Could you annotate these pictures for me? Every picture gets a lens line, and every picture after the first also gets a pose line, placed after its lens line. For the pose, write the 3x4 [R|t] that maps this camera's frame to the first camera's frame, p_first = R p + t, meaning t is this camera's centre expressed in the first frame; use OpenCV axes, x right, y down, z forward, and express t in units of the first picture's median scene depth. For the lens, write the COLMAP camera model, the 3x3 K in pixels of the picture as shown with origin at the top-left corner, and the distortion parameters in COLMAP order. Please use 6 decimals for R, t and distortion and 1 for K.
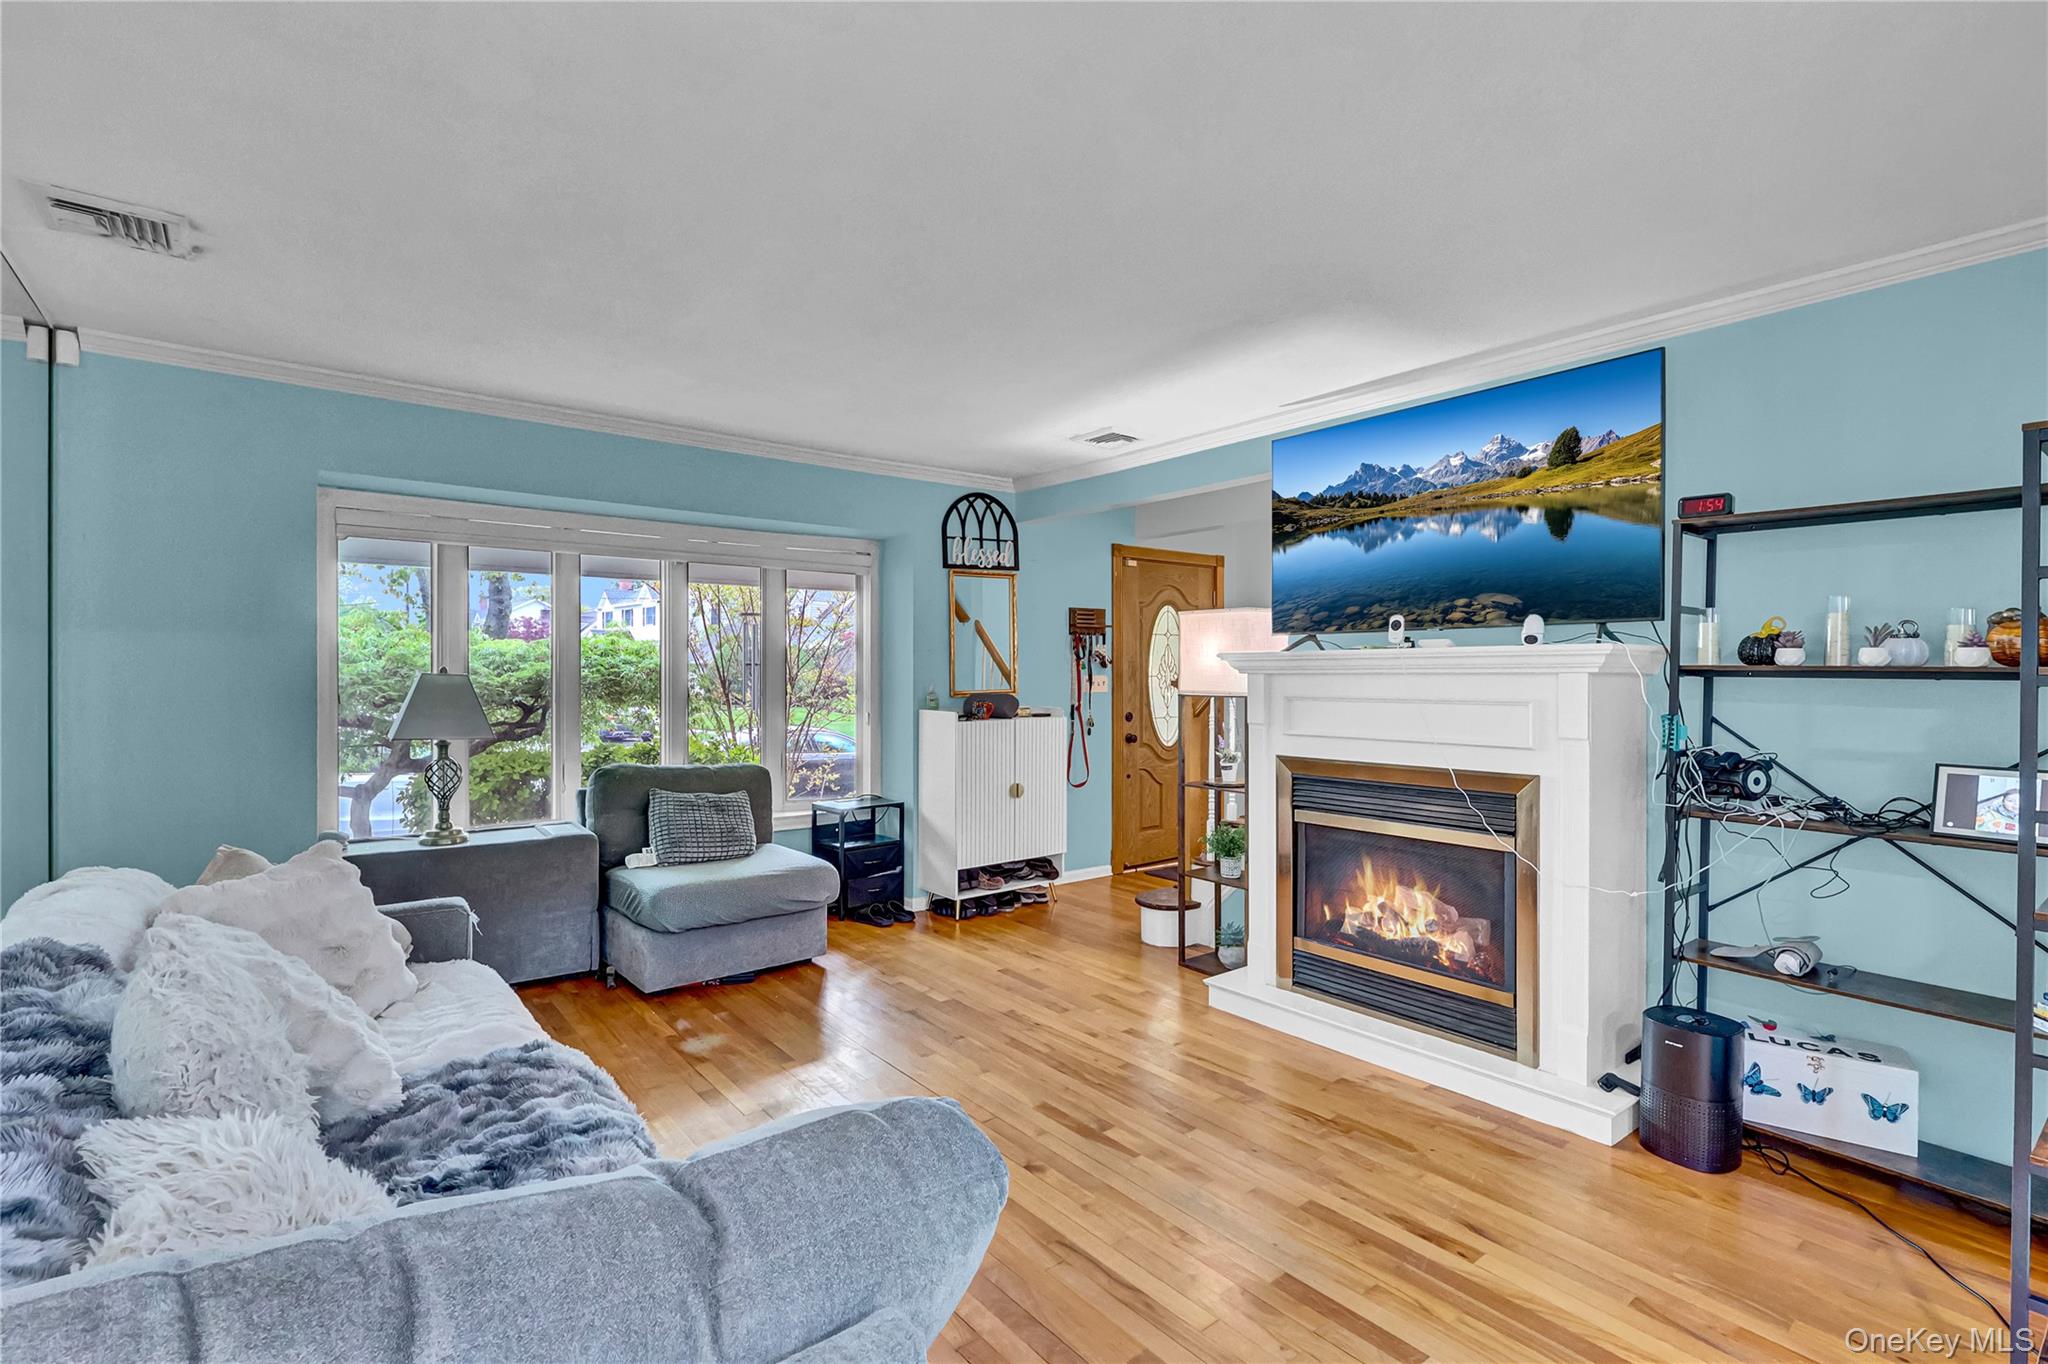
lens RADIAL K [[951.5, 0, 1023.2], [0, 951.5, 671.4], [0, 0, 1]] dist [-0.003056, 0.000190]
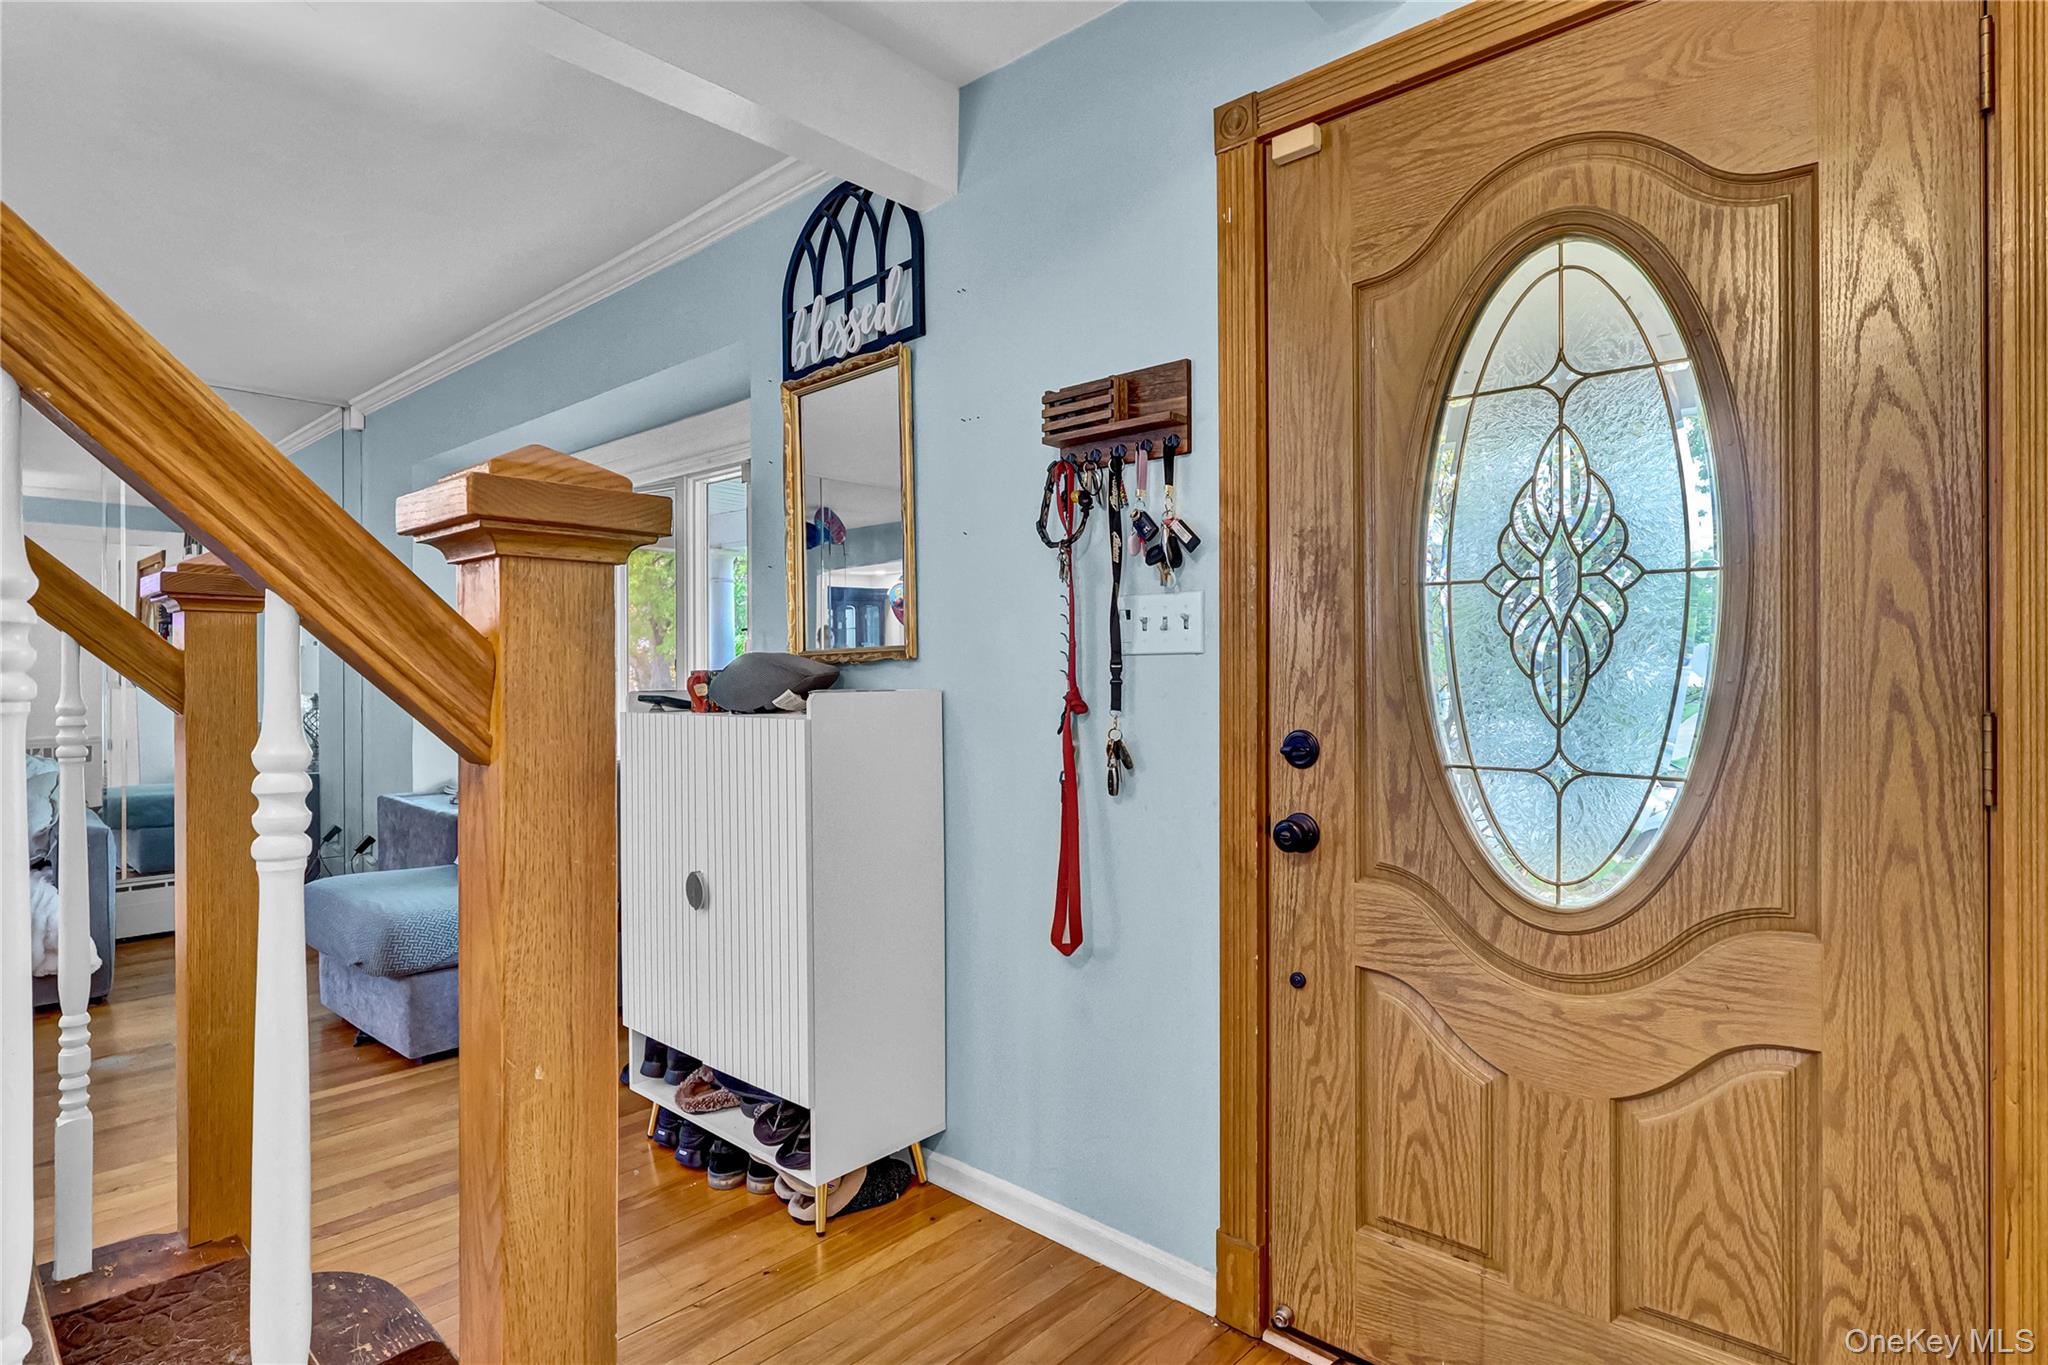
lens RADIAL K [[1058.3, 0, 1024.0], [0, 1058.3, 682.5], [0, 0, 1]] dist [-0.001454, -0.000125]
pose [[0.156719, 0.004898, -0.987631, 0.423440], [-0.001770, 0.999987, 0.004678, 0.031818], [0.987642, 0.001015, 0.156726, 0.982915]]
